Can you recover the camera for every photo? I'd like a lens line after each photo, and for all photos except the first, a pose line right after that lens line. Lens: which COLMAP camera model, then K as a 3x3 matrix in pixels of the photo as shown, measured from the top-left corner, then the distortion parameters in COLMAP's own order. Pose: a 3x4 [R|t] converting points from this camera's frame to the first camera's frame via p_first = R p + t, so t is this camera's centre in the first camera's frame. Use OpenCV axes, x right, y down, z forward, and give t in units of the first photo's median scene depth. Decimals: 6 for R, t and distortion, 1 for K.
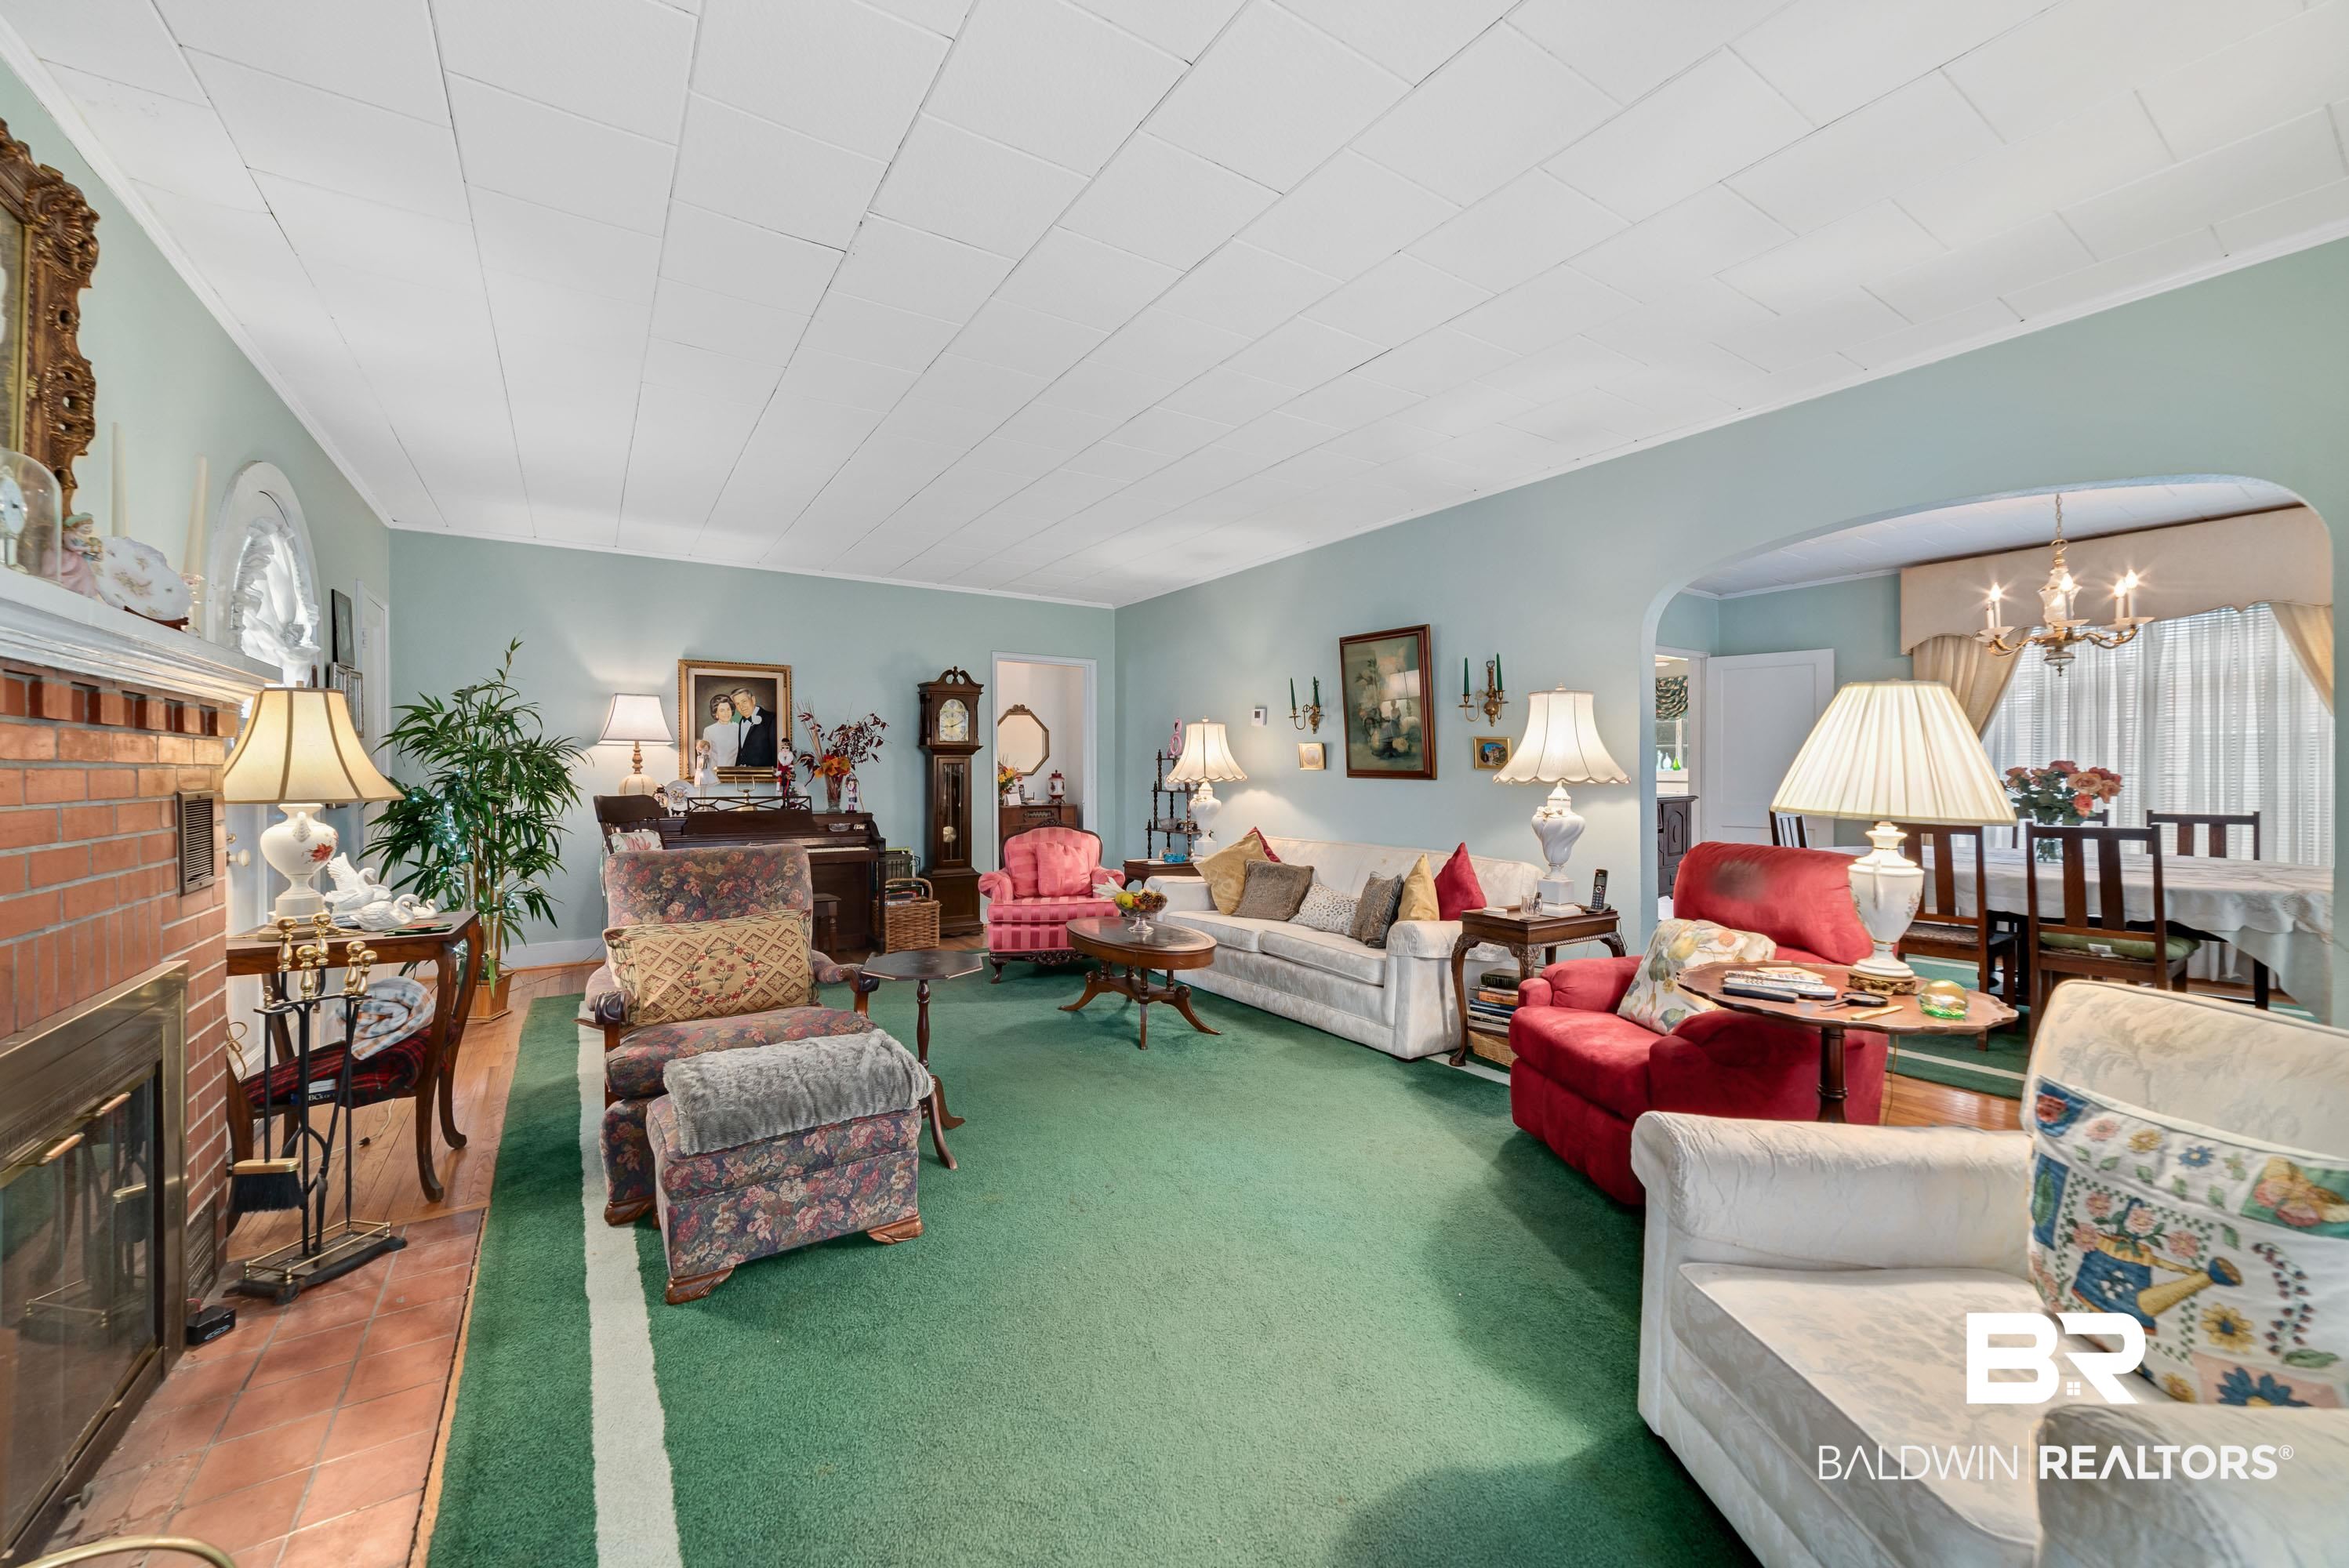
lens RADIAL K [[911.1, 0, 1168.9], [0, 911.1, 773.3], [0, 0, 1]] dist [-0.013100, 0.002976]
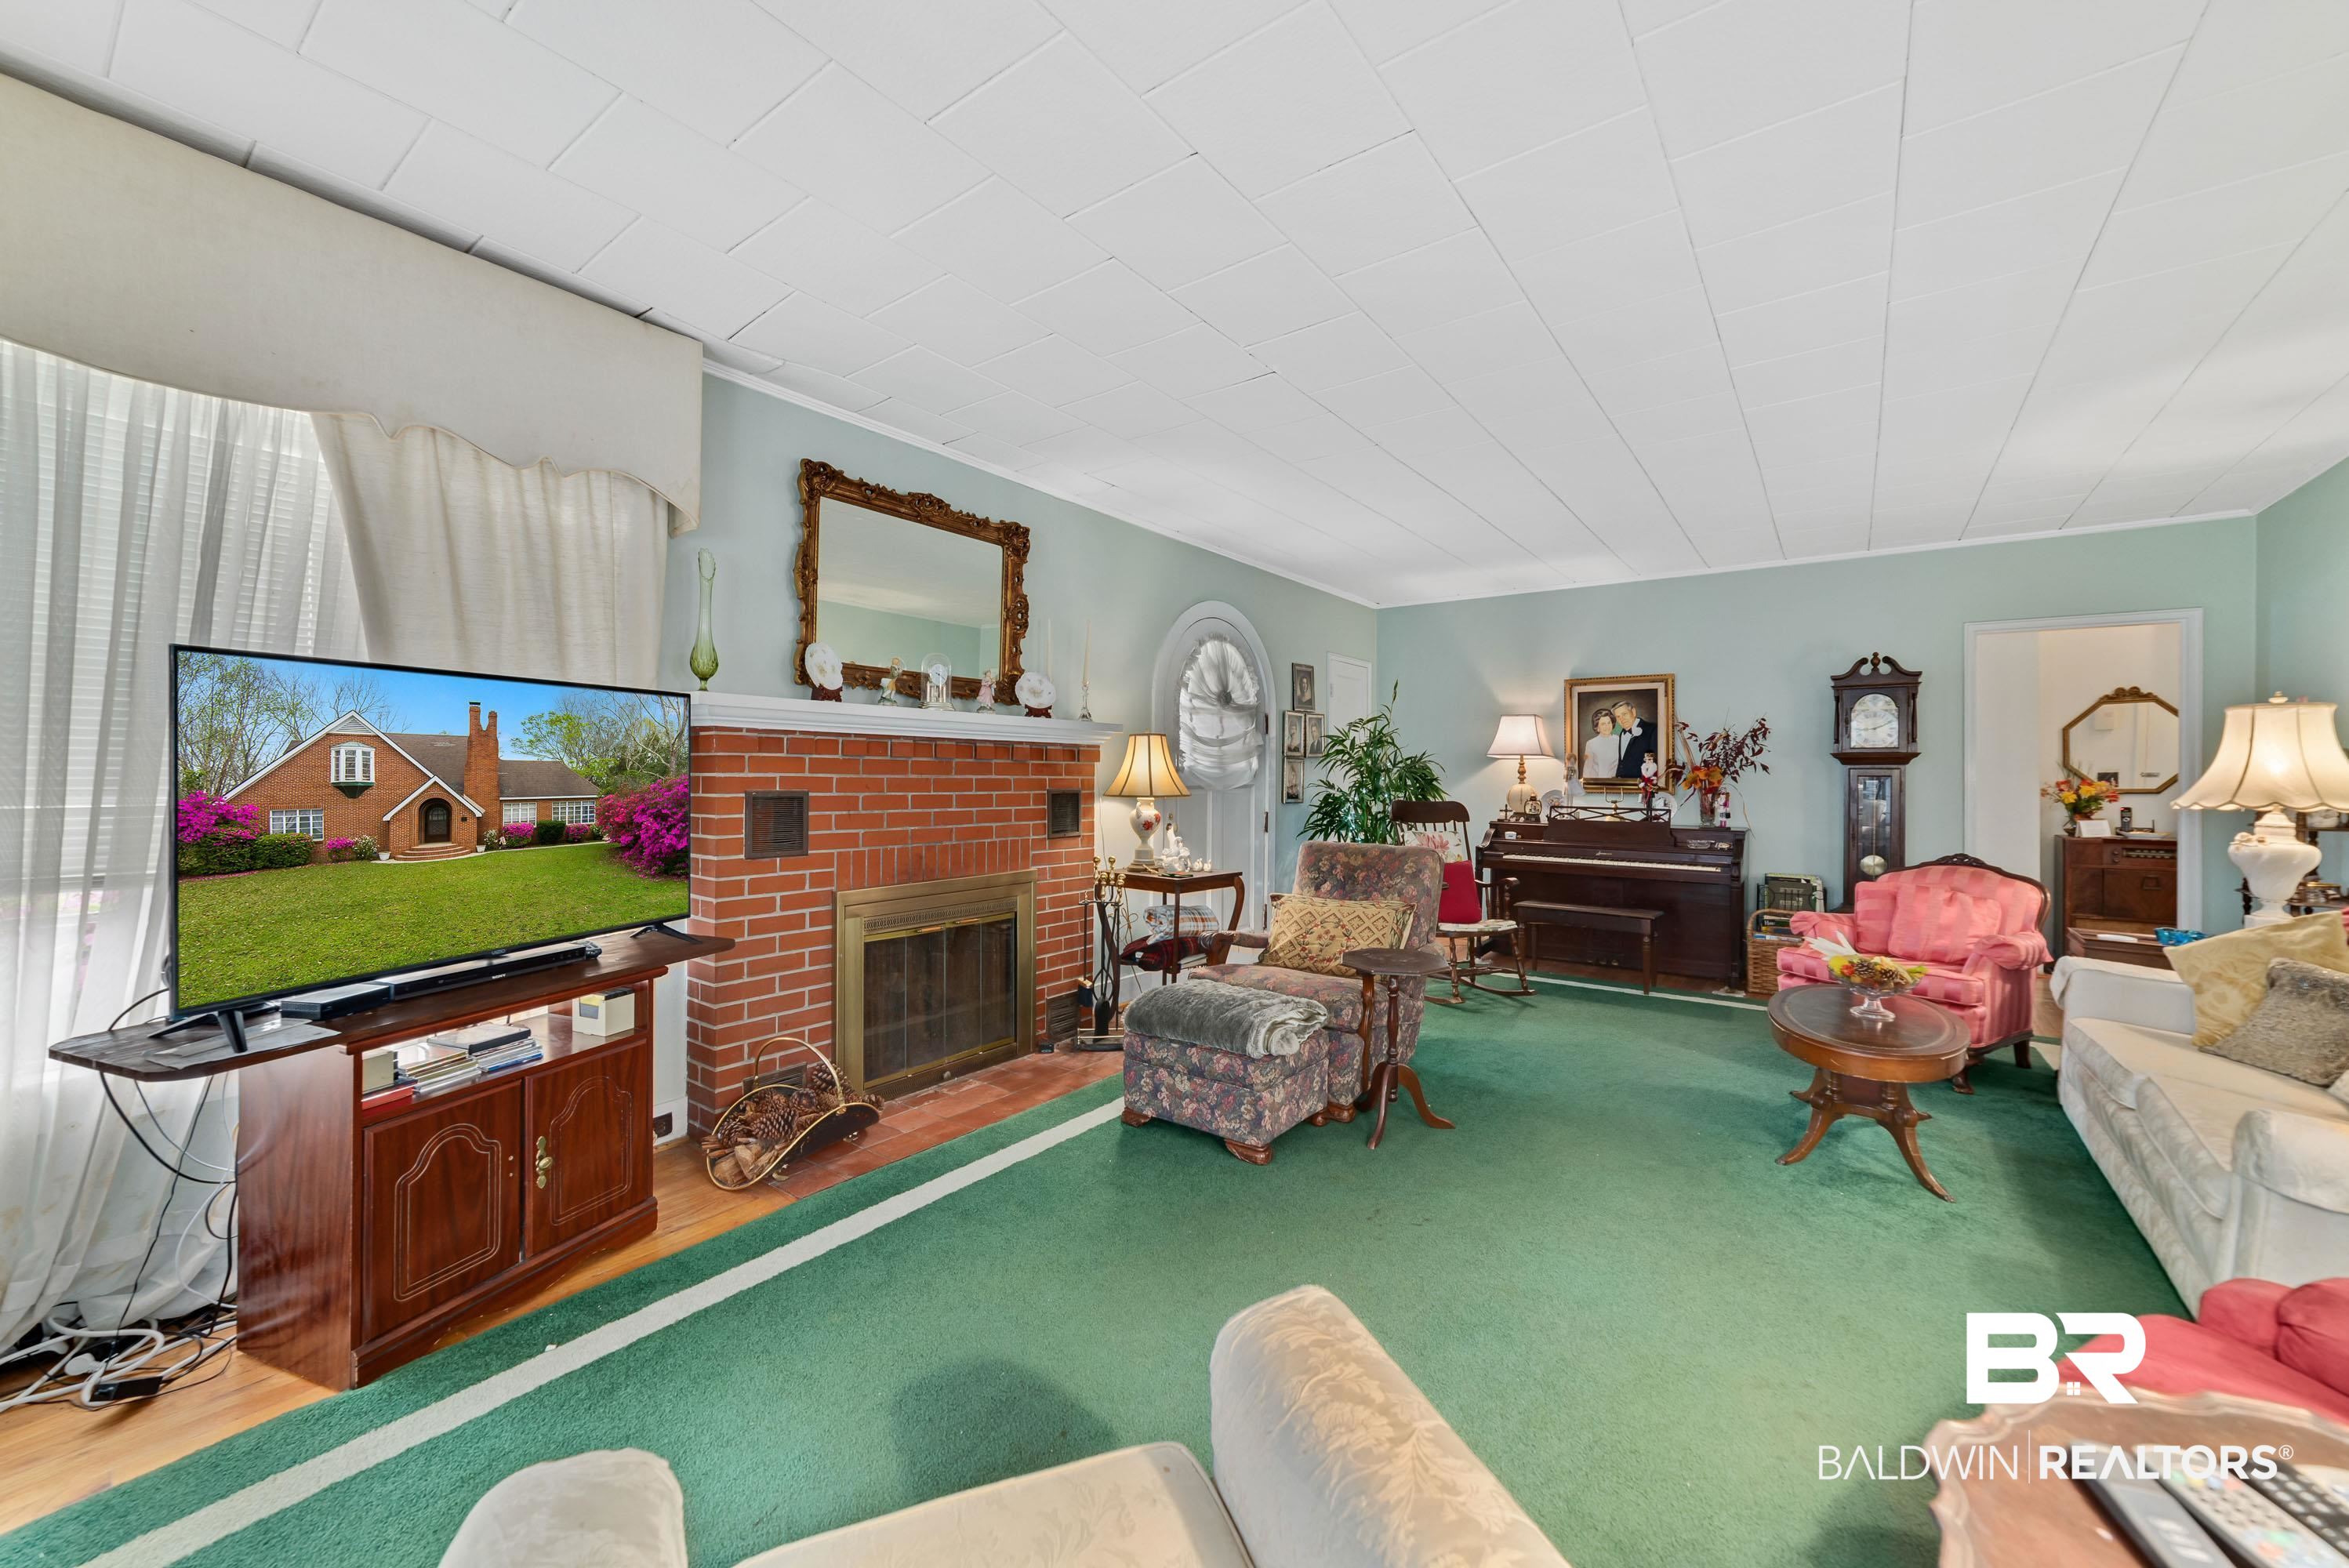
lens RADIAL K [[911.1, 0, 1183.0], [0, 911.1, 771.8], [0, 0, 1]] dist [-0.013100, 0.002976]
pose [[0.335241, -0.000141, -0.942132, 0.356805], [-0.010137, 0.999942, -0.003756, -0.005889], [0.942078, 0.010810, 0.335220, 0.206460]]
